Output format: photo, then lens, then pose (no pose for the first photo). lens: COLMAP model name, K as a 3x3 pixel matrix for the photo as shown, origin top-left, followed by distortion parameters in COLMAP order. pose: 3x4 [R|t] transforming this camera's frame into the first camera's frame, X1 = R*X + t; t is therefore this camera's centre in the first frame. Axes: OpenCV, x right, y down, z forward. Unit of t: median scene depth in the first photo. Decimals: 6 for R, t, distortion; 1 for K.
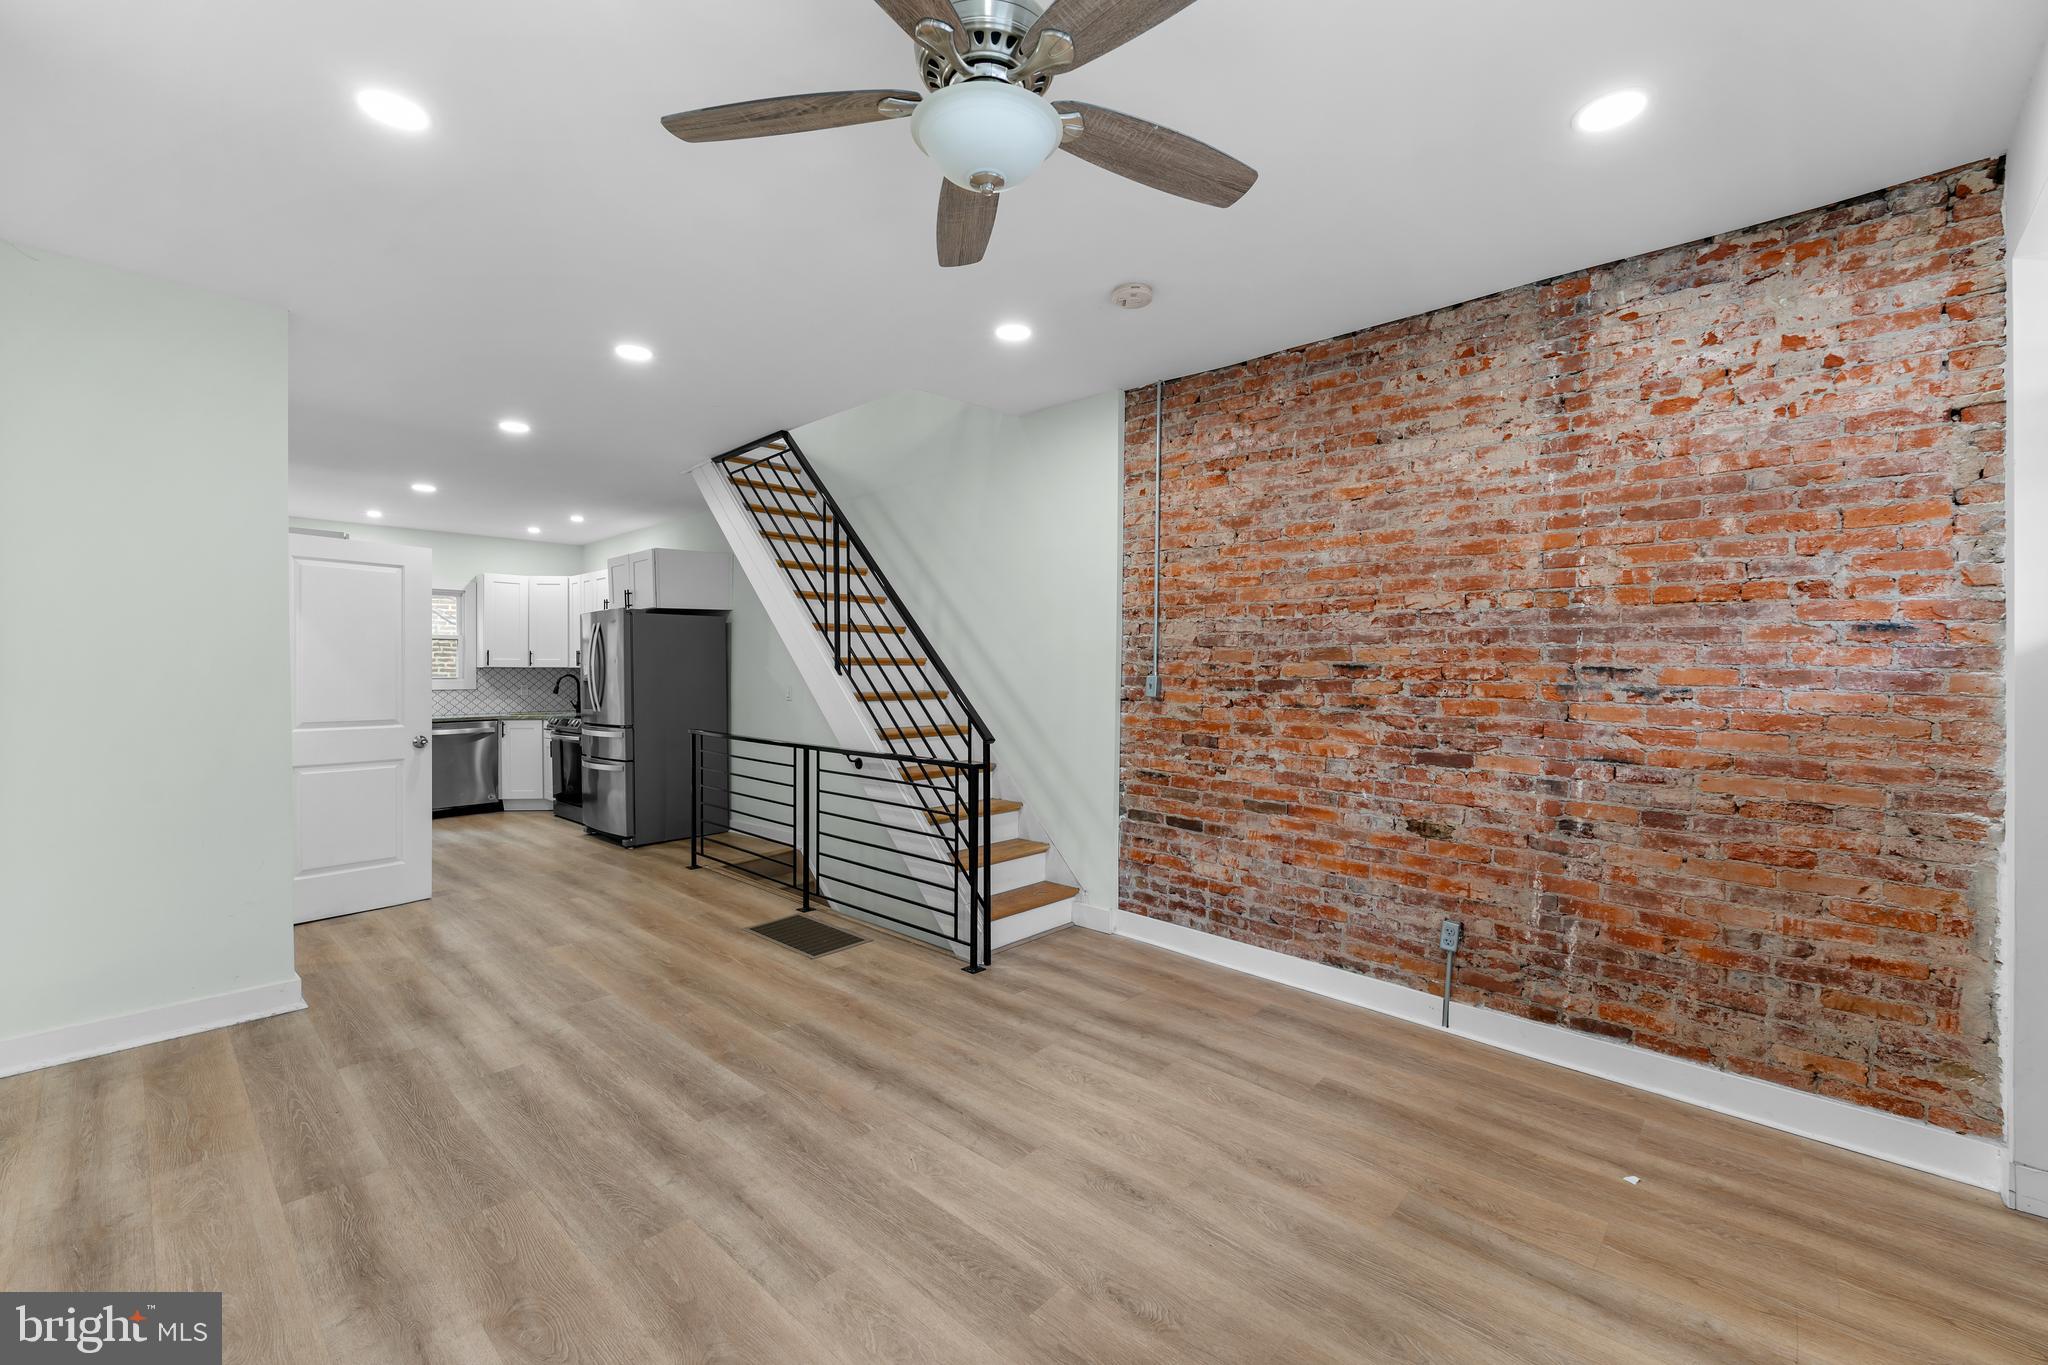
lens RADIAL K [[829.2, 0, 1023.4], [0, 829.2, 676.1], [0, 0, 1]] dist [-0.000485, -0.000275]
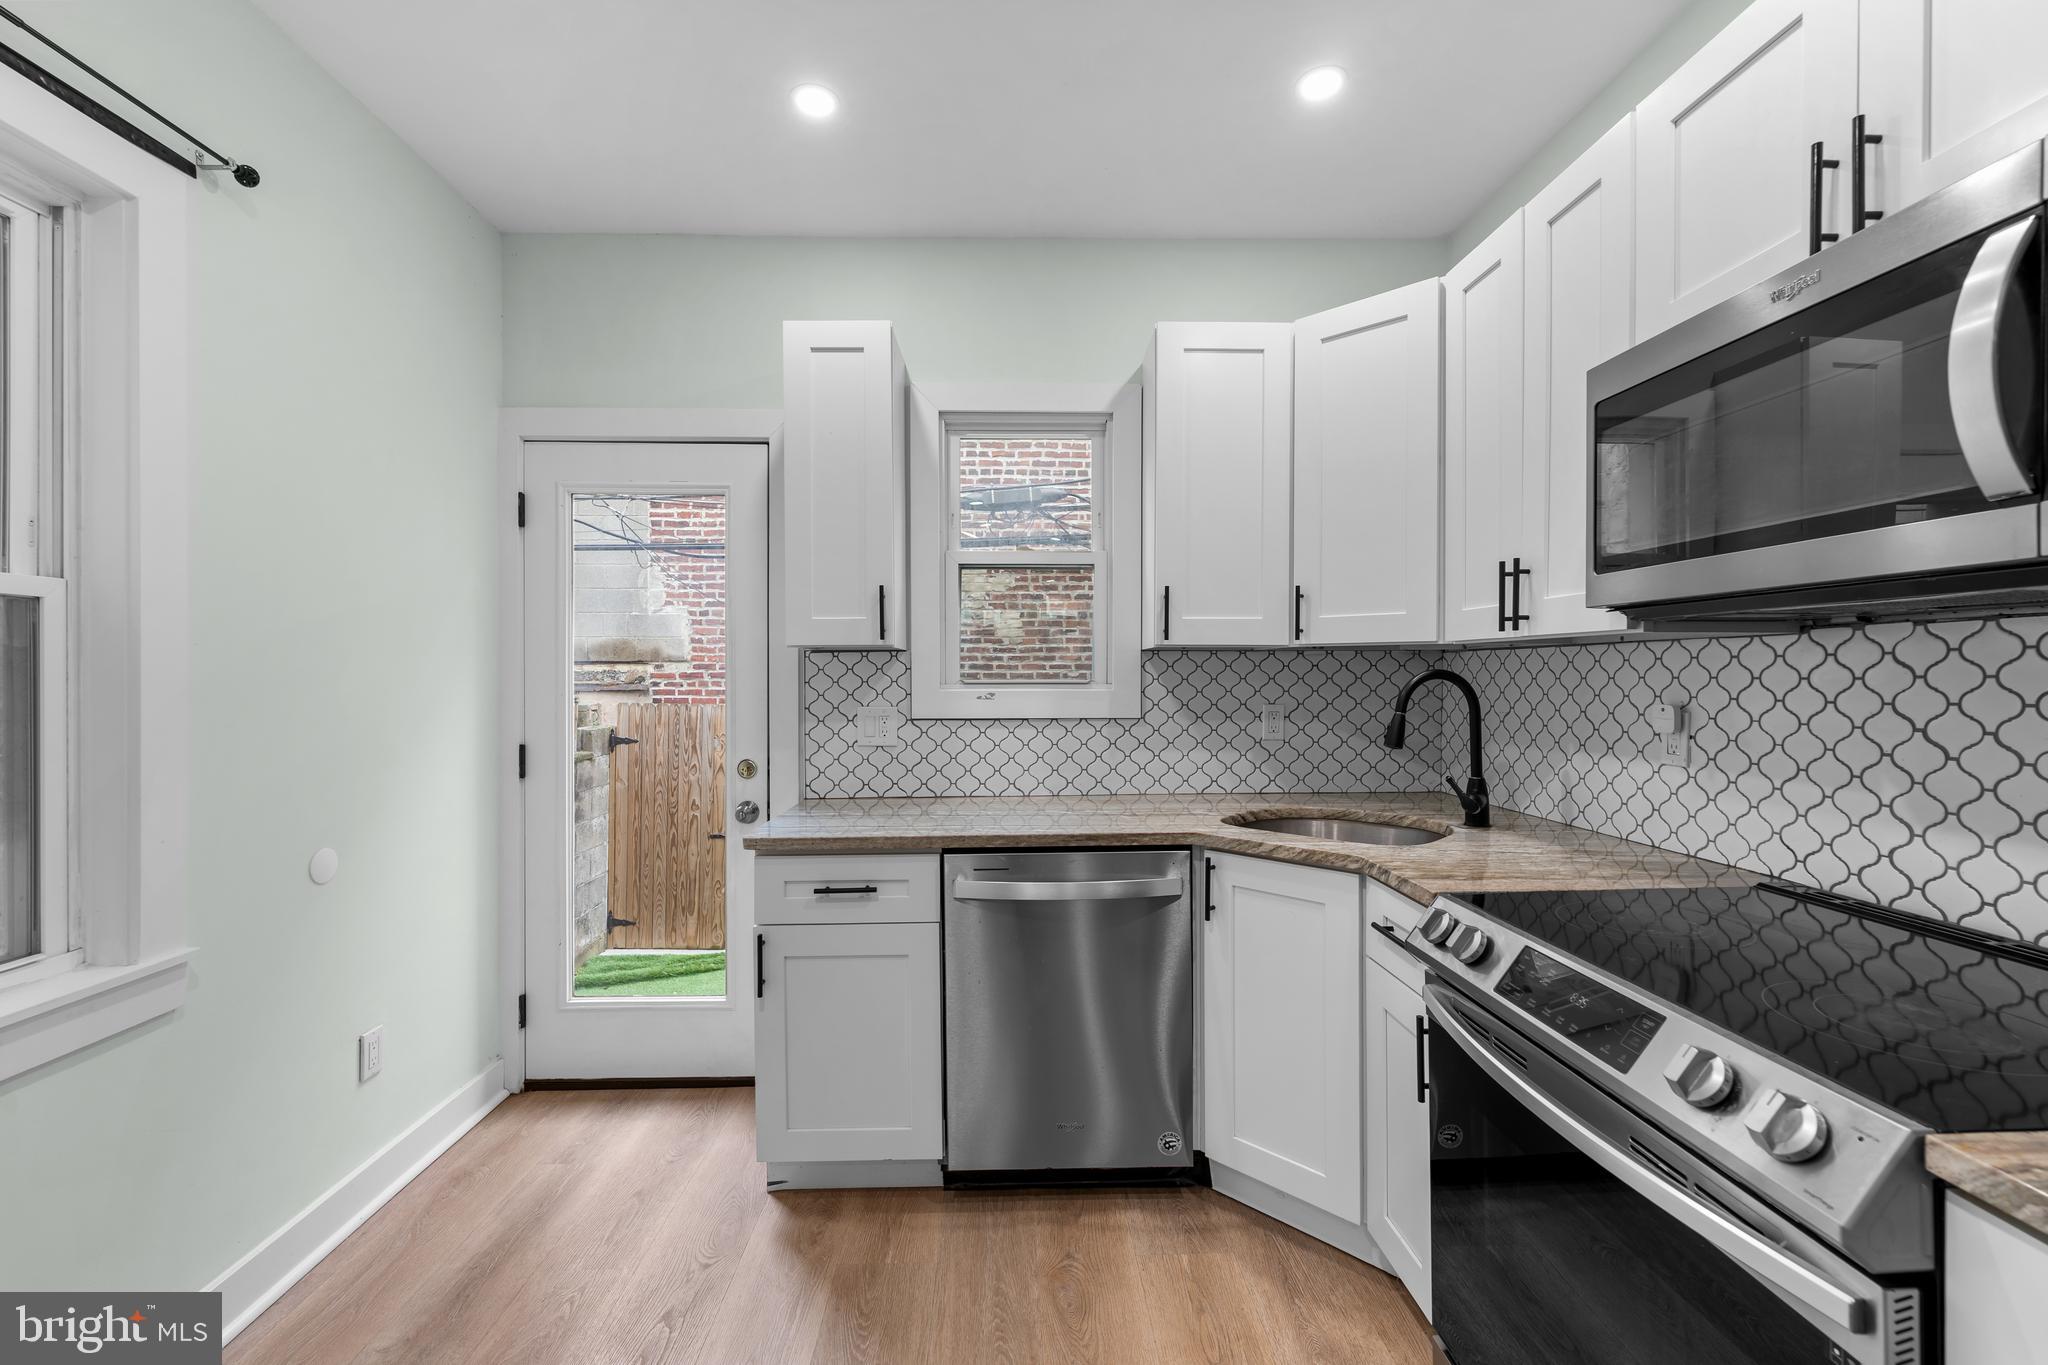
lens RADIAL K [[829.2, 0, 1023.4], [0, 829.2, 676.1], [0, 0, 1]] dist [-0.000485, -0.000275]
pose [[0.697296, 0.000018, -0.716784, -0.463261], [0.000210, 1.000000, 0.000229, -0.000524], [0.716784, -0.000311, 0.697296, 0.746626]]
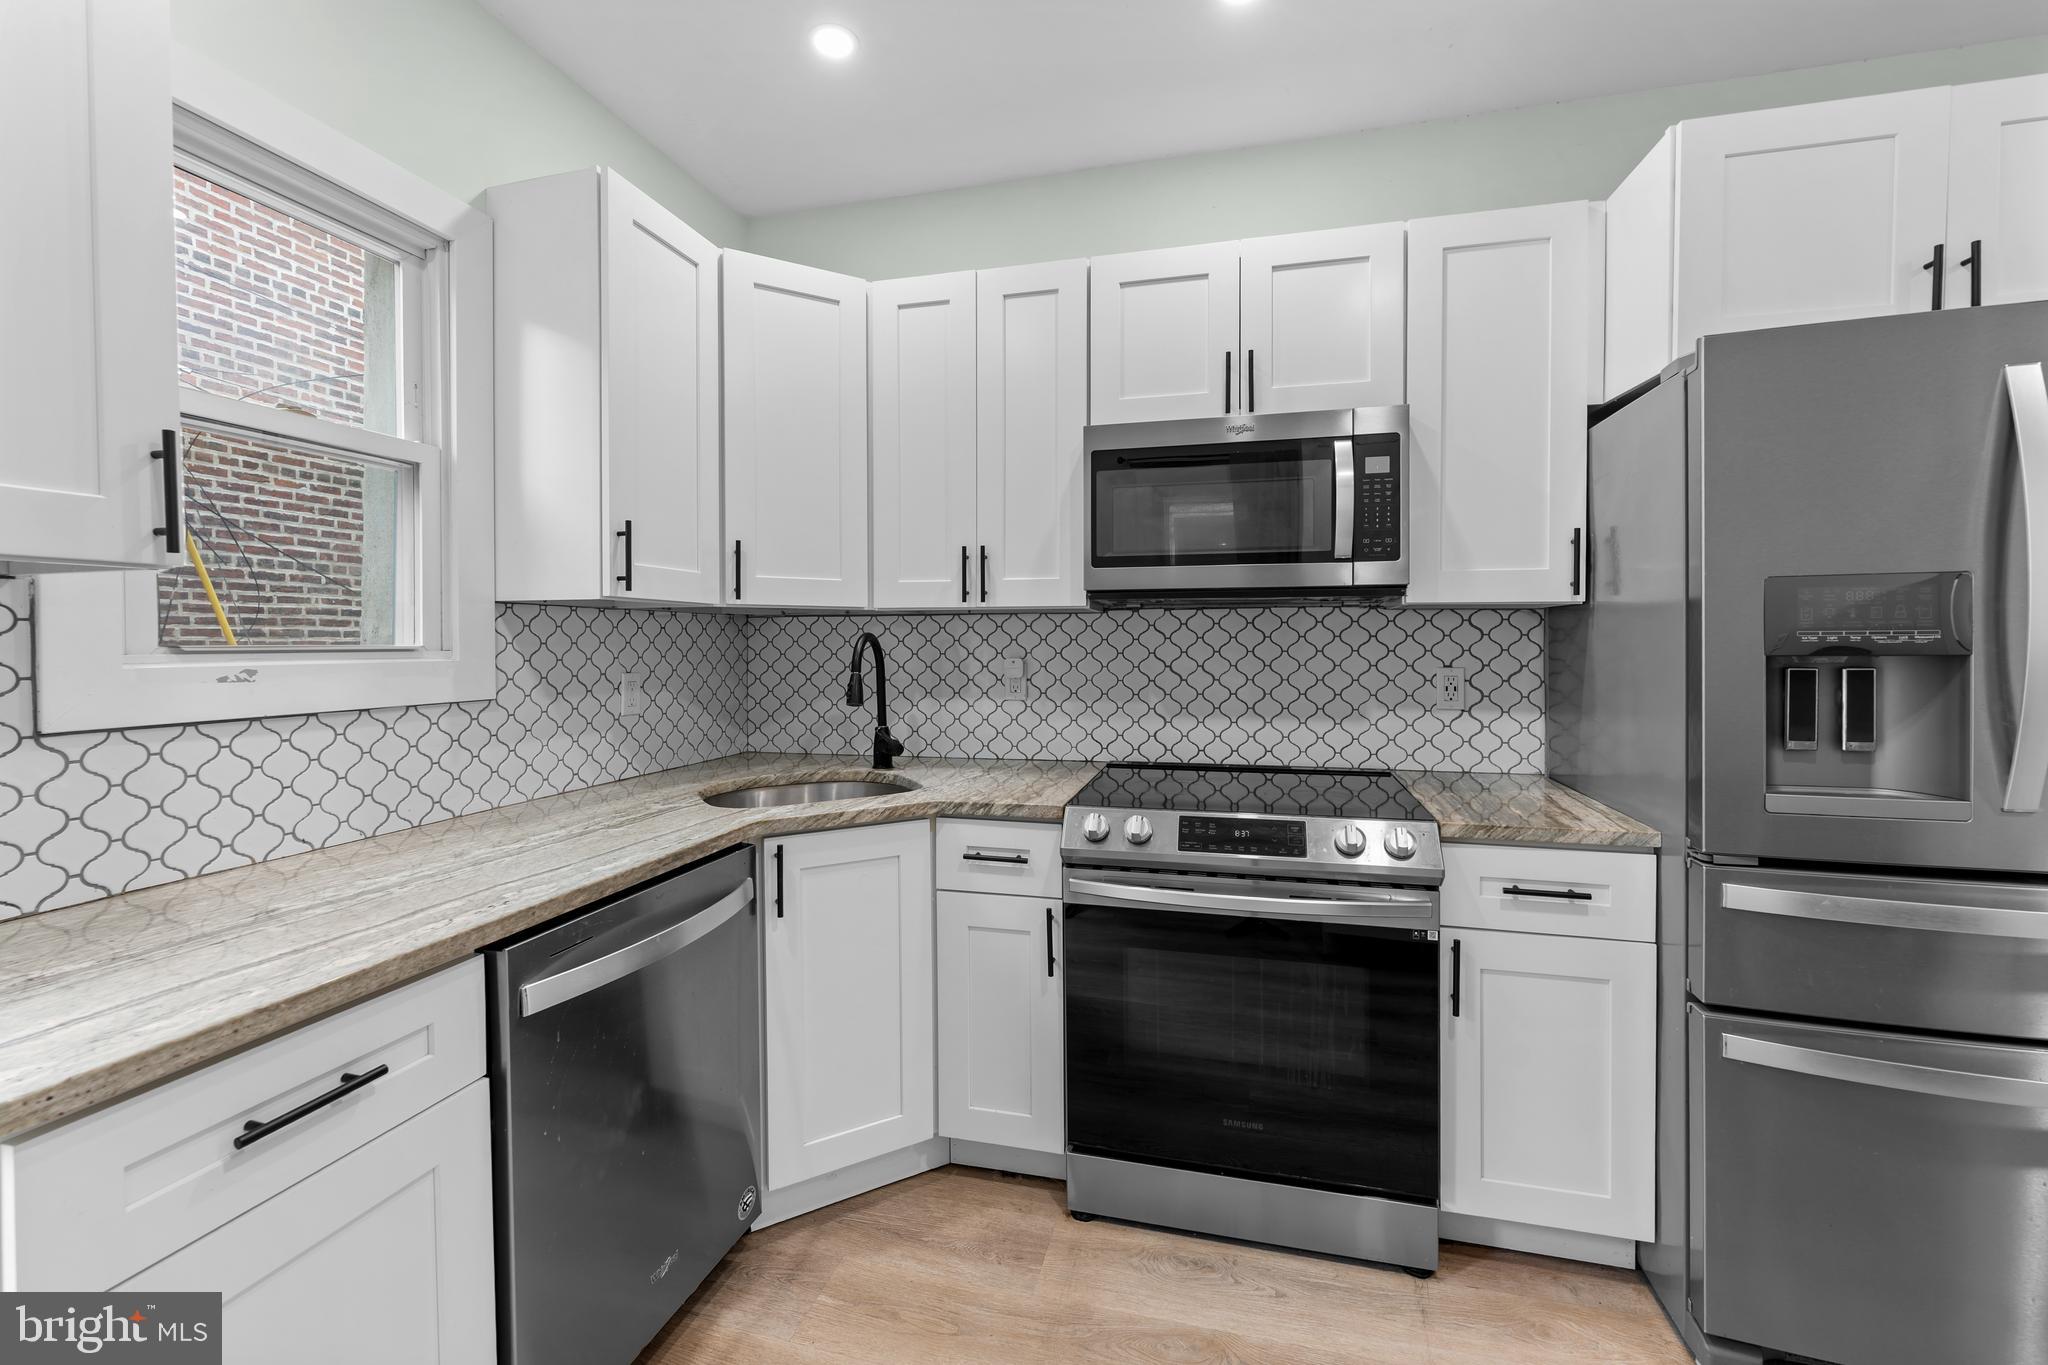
lens RADIAL K [[841.4, 0, 1023.2], [0, 841.4, 648.5], [0, 0, 1]] dist [0.001696, -0.003849]
pose [[0.884758, -0.006704, 0.466002, -0.642720], [0.004310, 0.999971, 0.006202, 0.001327], [-0.466031, -0.003478, 0.884762, 0.735646]]
